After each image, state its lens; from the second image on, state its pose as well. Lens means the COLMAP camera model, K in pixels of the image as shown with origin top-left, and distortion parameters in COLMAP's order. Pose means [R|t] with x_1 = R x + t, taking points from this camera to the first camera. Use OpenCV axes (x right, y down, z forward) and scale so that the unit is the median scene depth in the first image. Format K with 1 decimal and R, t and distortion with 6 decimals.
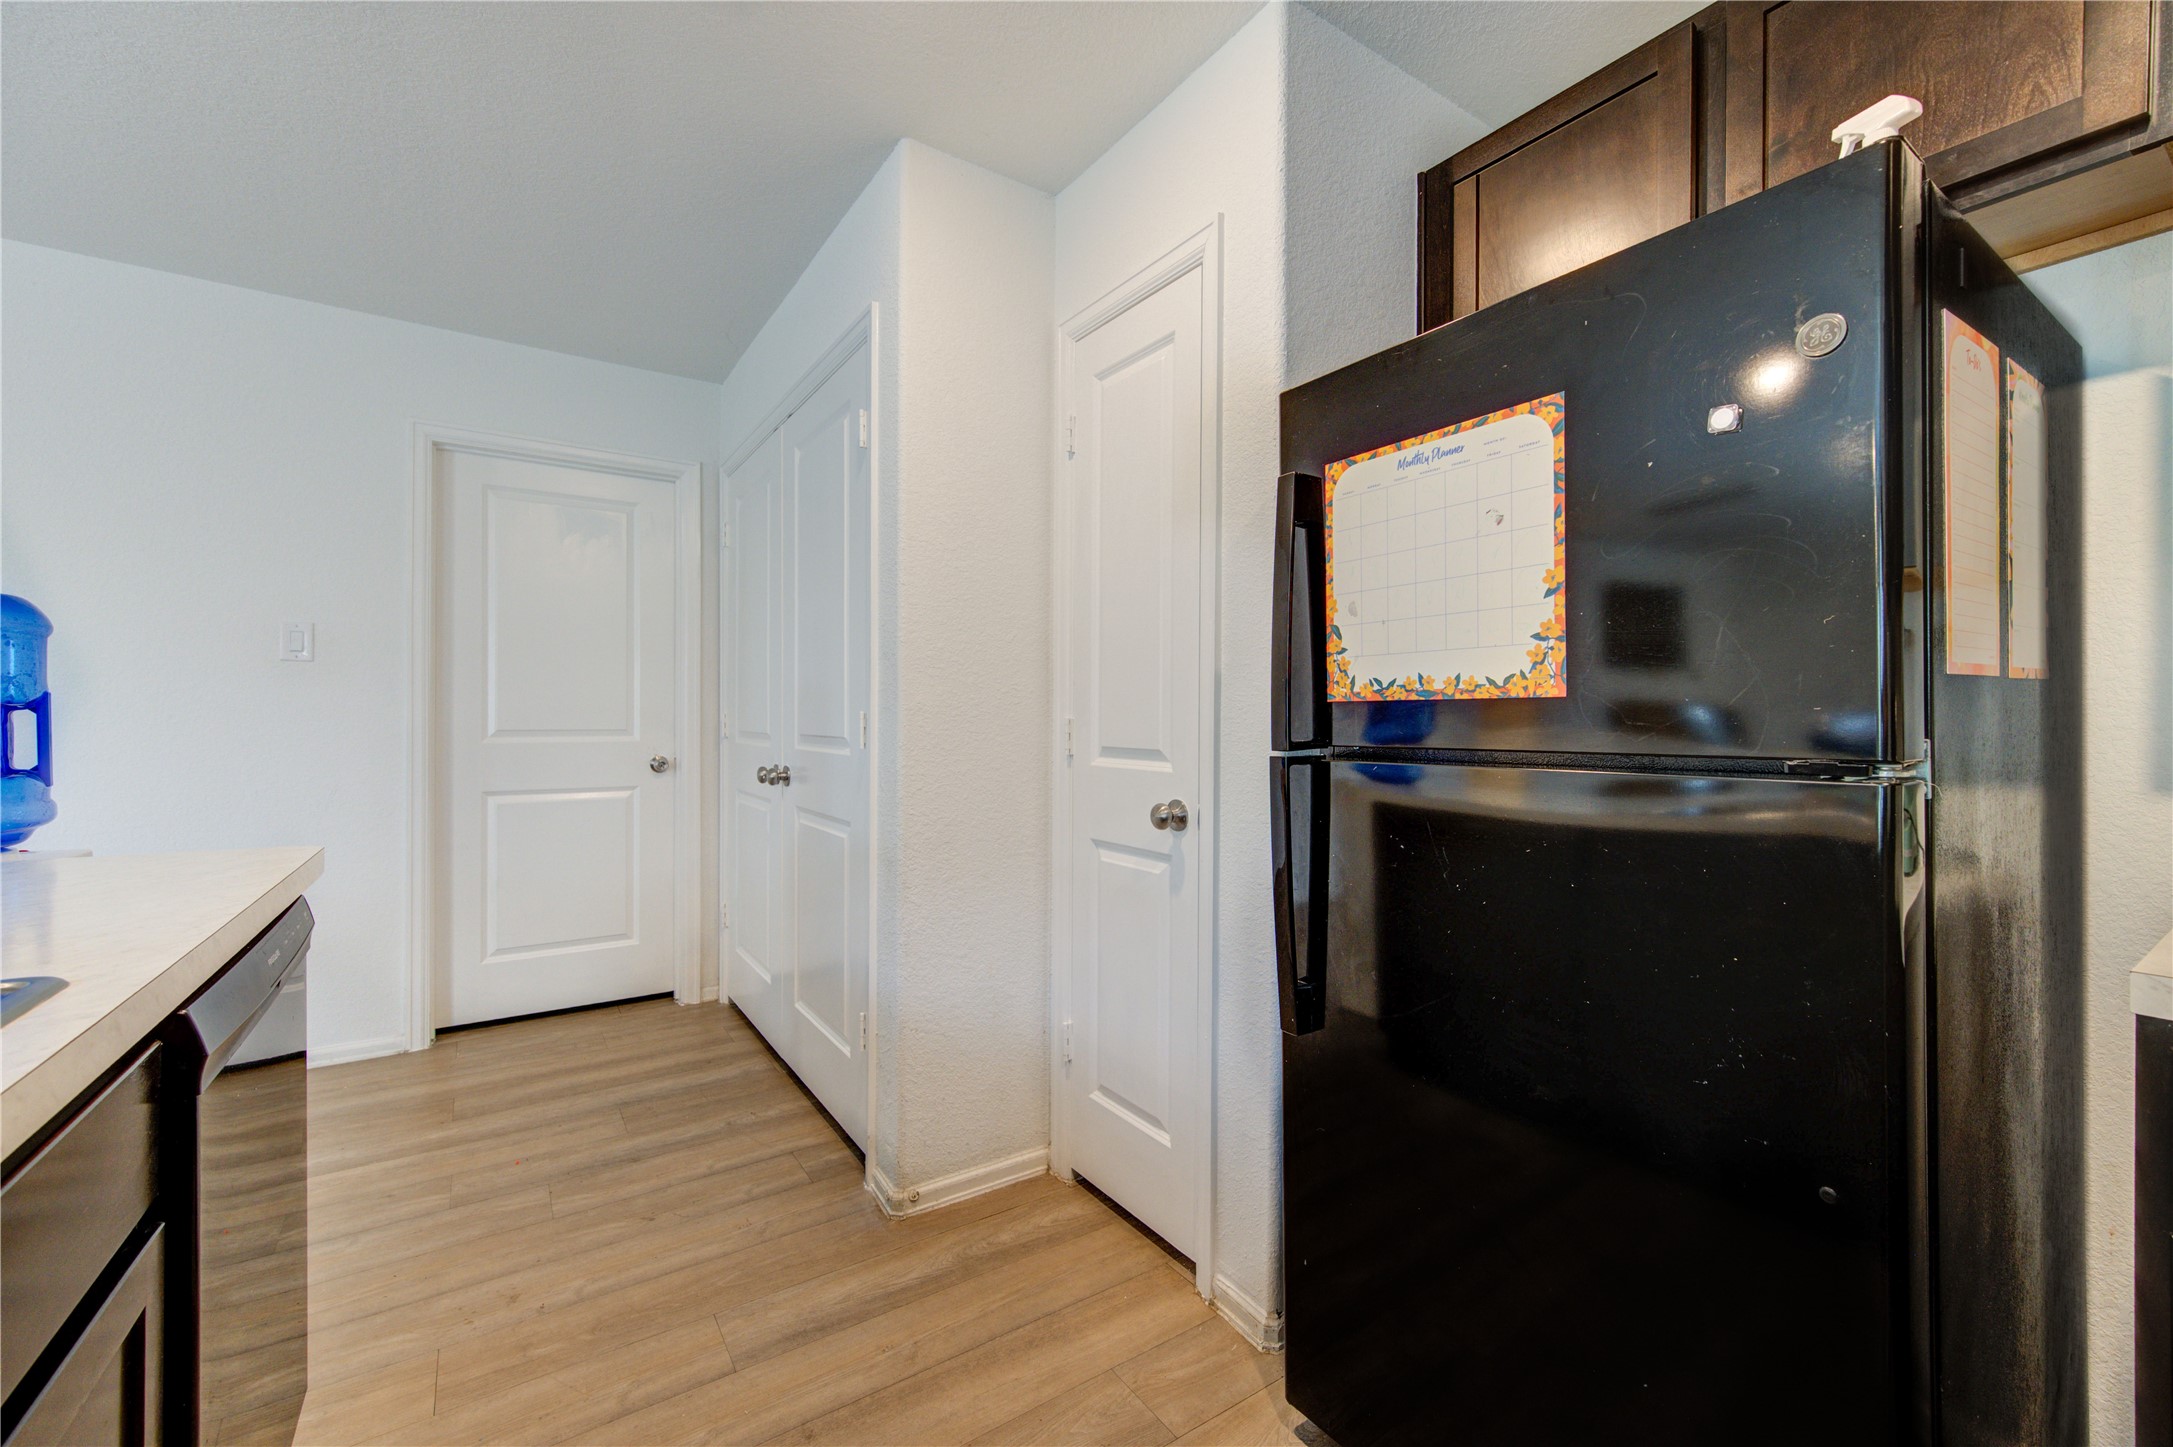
lens RADIAL K [[880.7, 0, 1084.5], [0, 880.7, 706.1], [0, 0, 1]] dist [-0.000616, -0.000391]
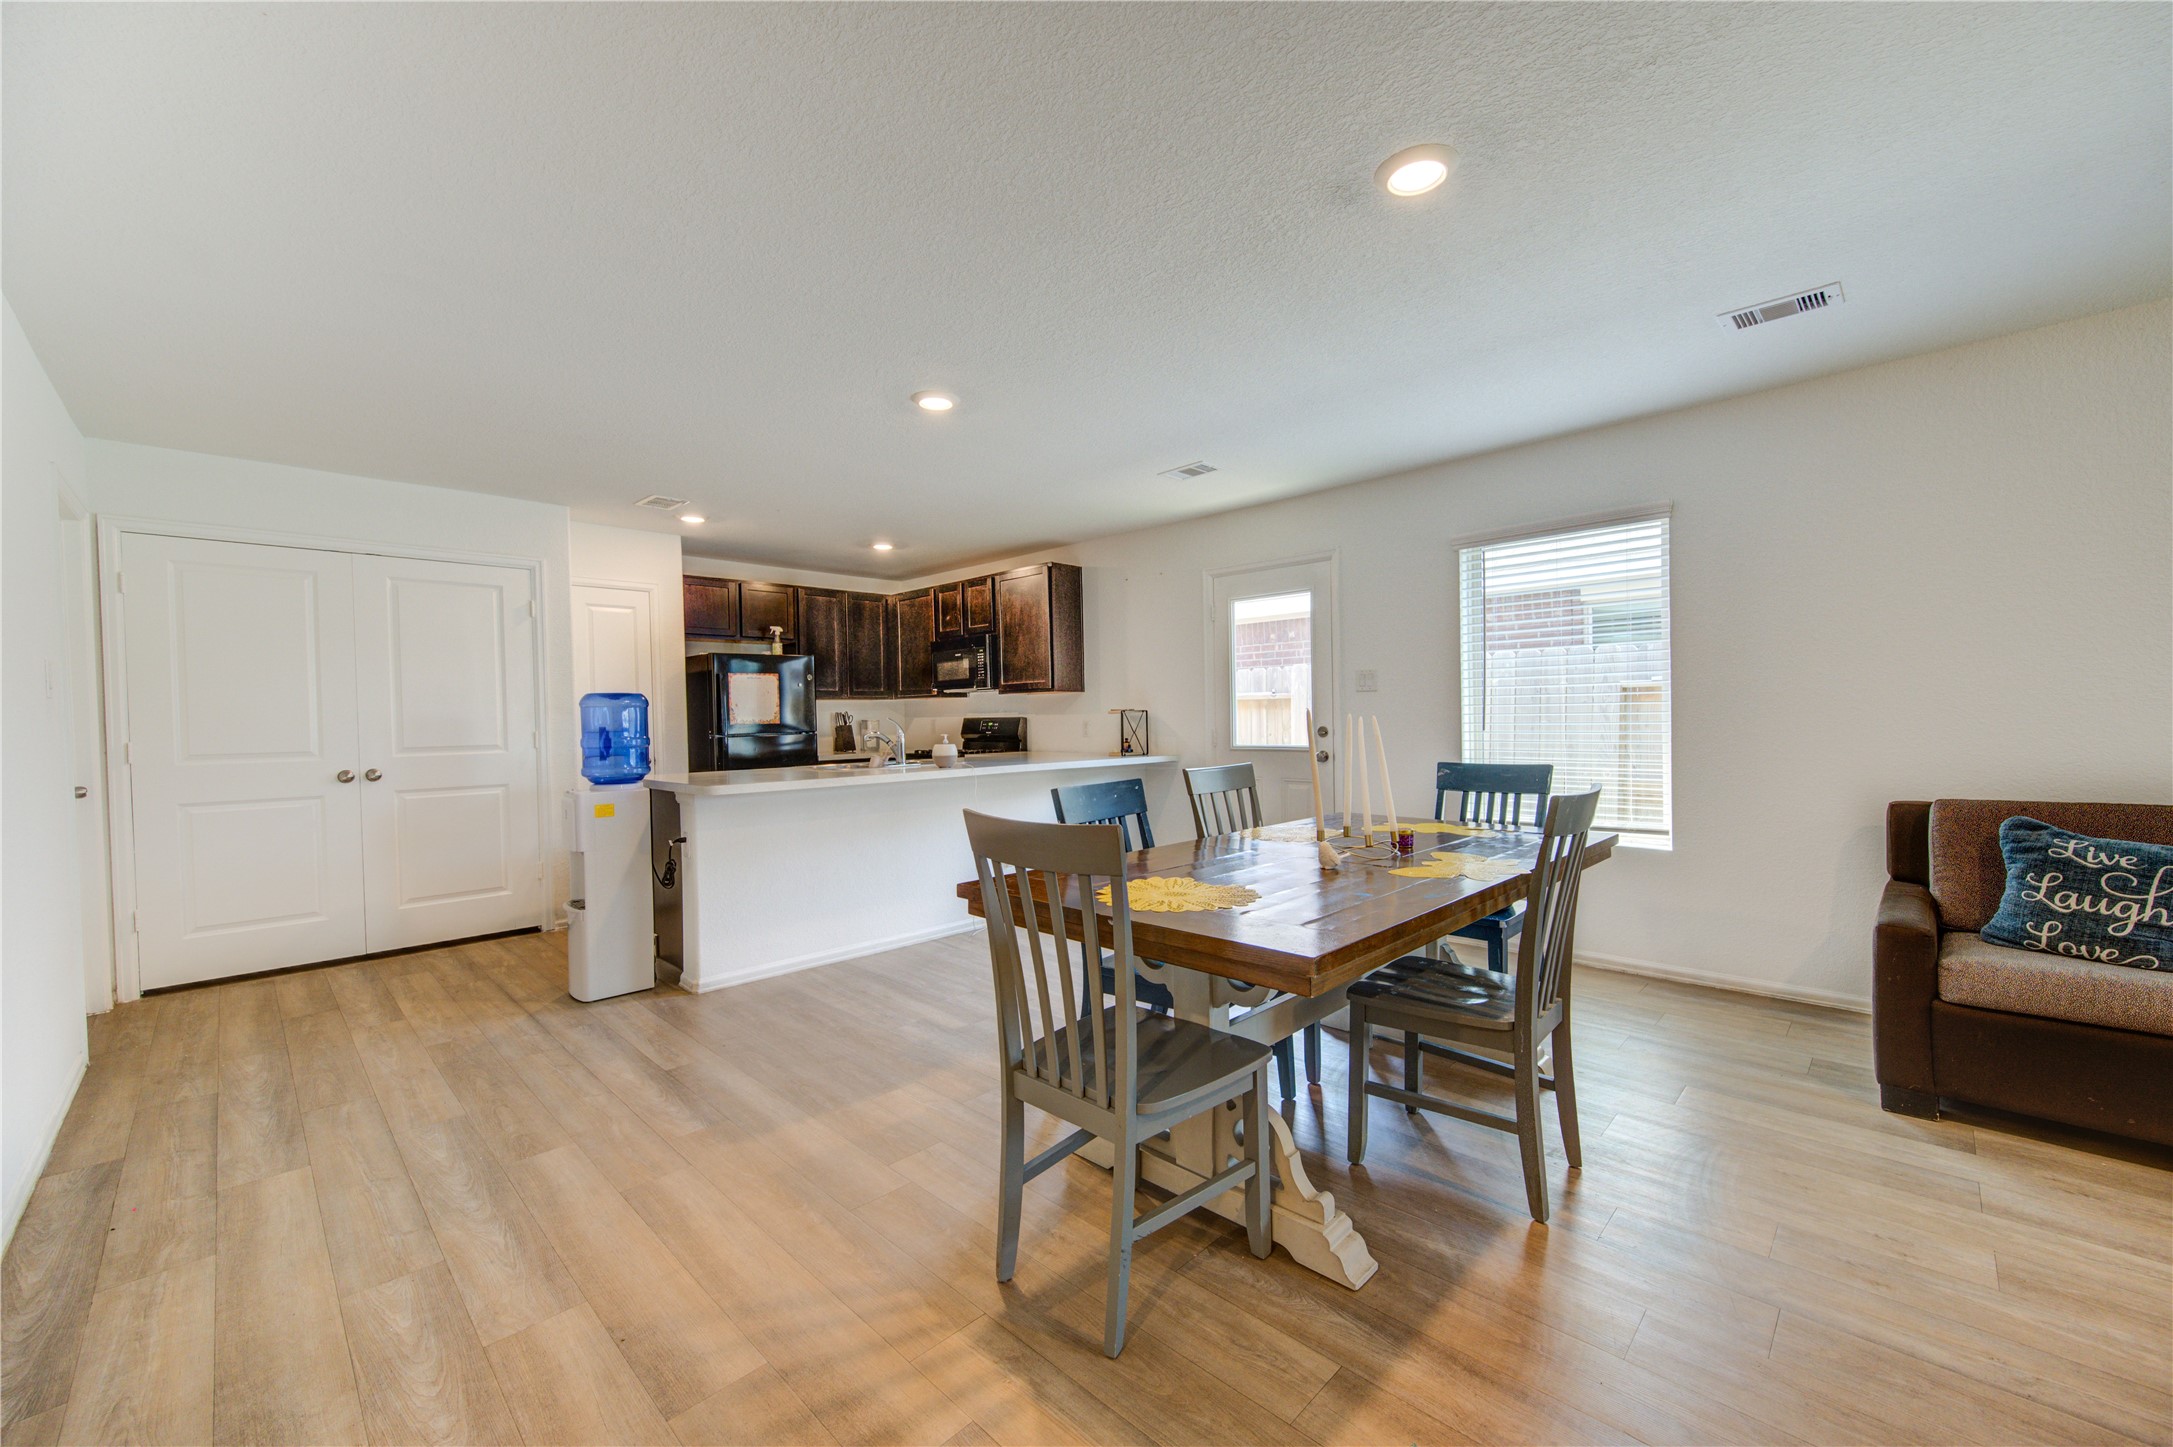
lens RADIAL K [[845.5, 0, 1092.5], [0, 845.5, 733.1], [0, 0, 1]] dist [0.000947, -0.000429]
pose [[-0.199020, -0.019044, 0.979810, -4.564379], [0.010622, 0.999711, 0.021589, -0.037688], [-0.979938, 0.014704, -0.198760, 0.021798]]
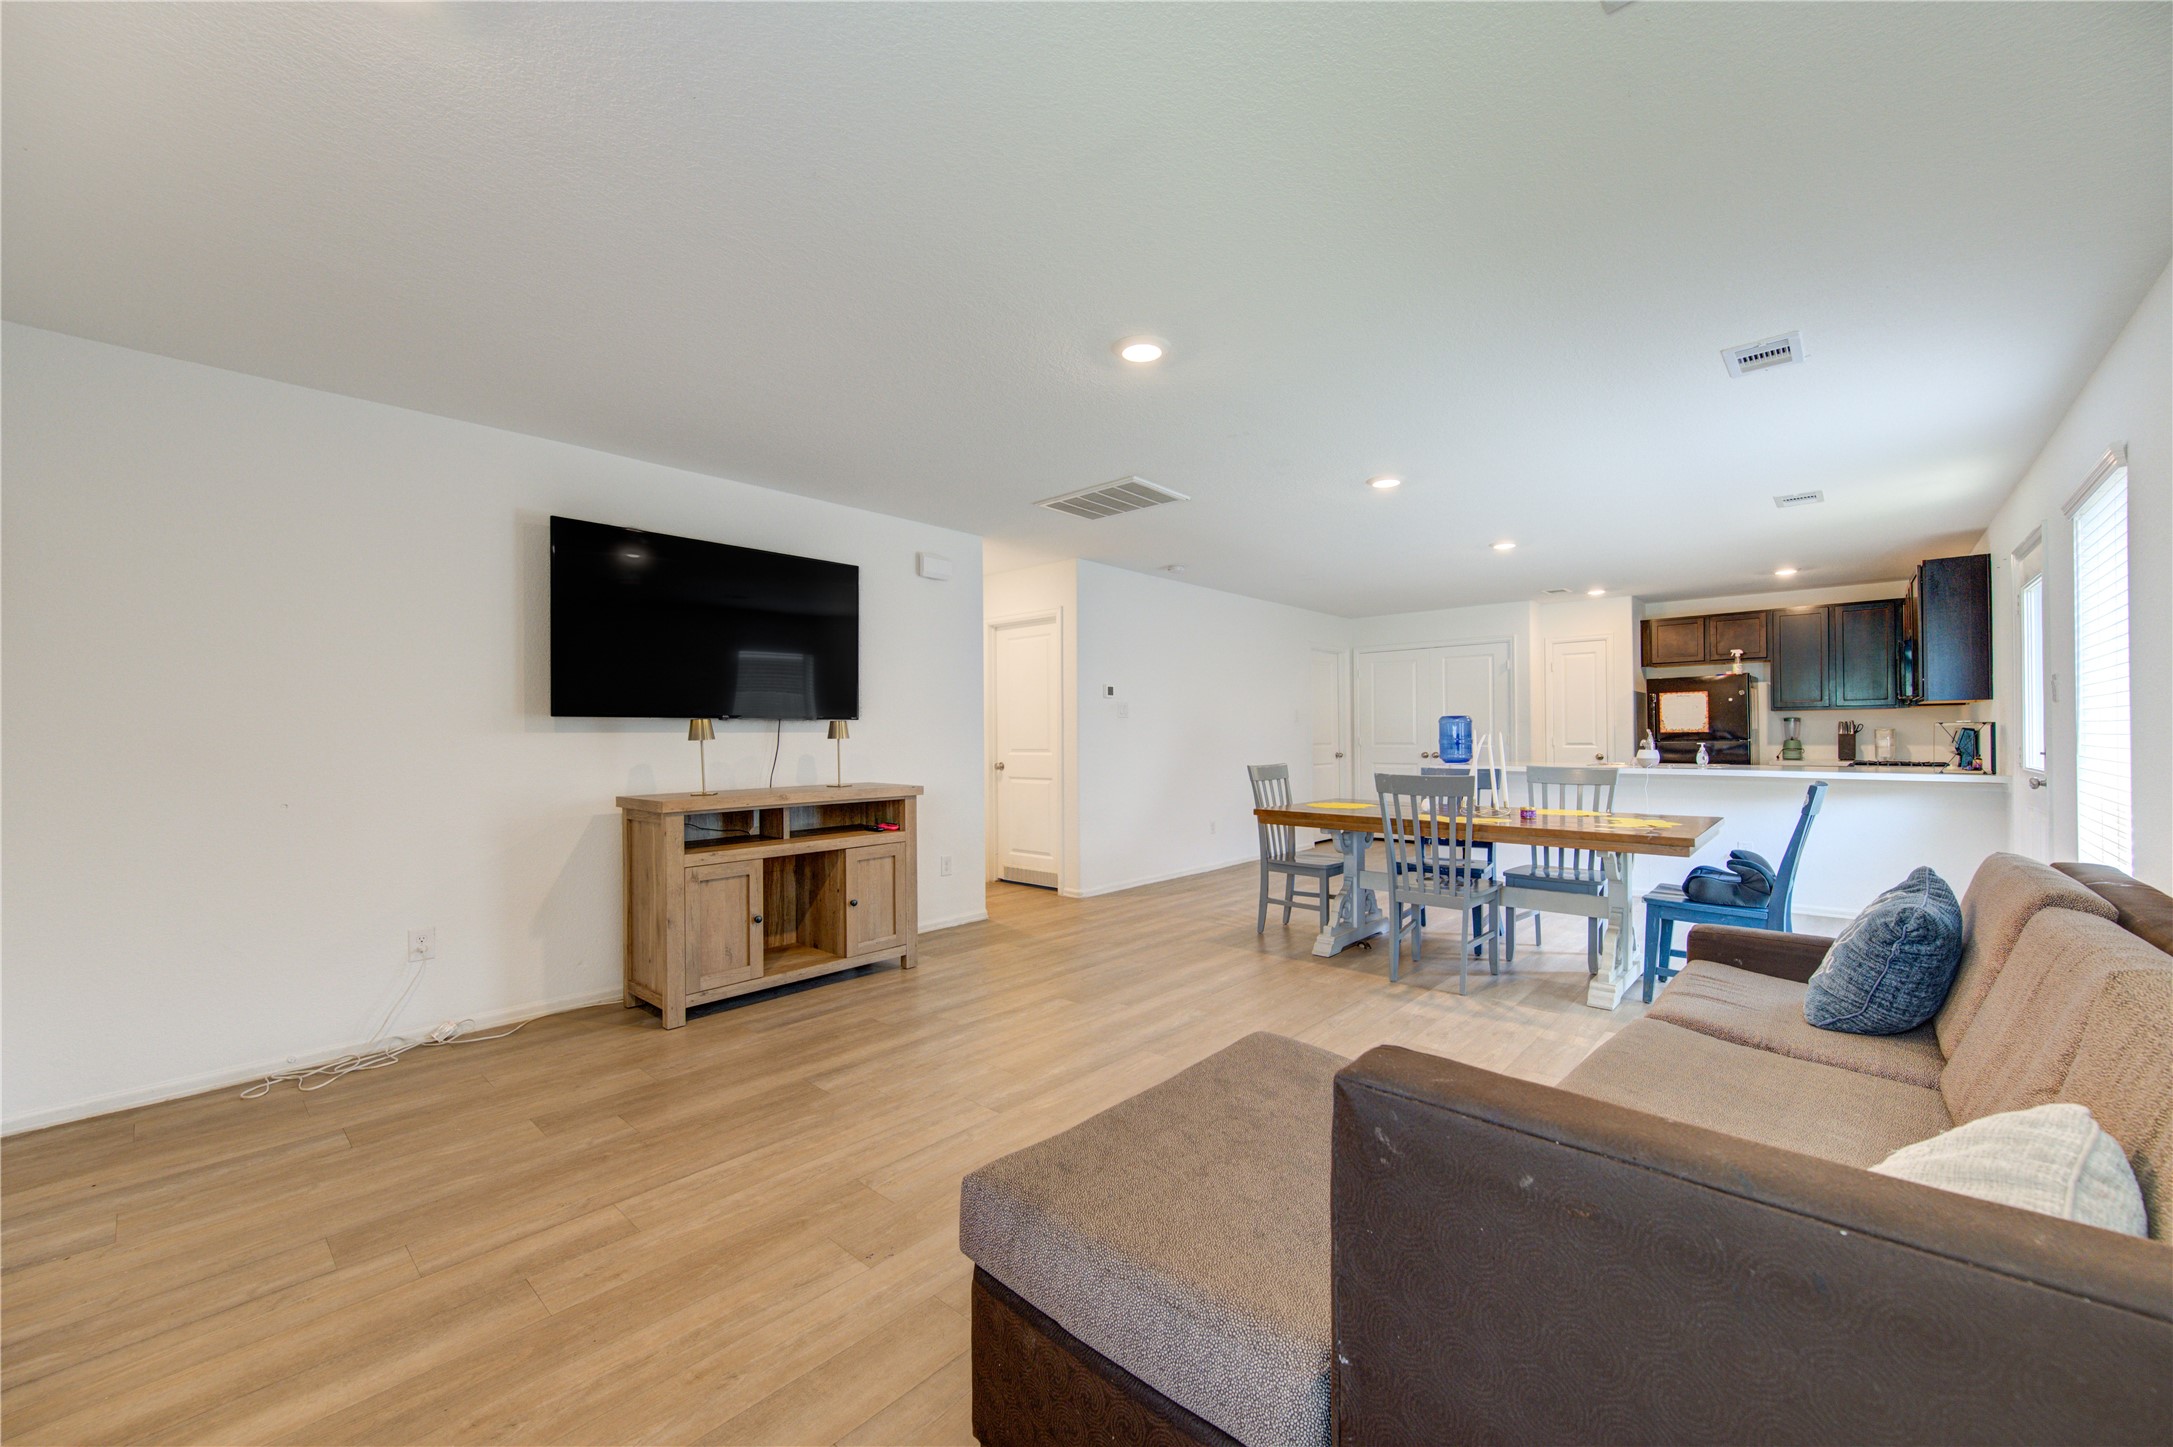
lens RADIAL K [[852.2, 0, 1091.4], [0, 852.2, 732.6], [0, 0, 1]] dist [0.000010, -0.000194]
pose [[0.969366, -0.008970, 0.245459, -5.091519], [0.008274, 0.999958, 0.003865, -0.061159], [-0.245483, -0.001716, 0.969399, -3.820717]]
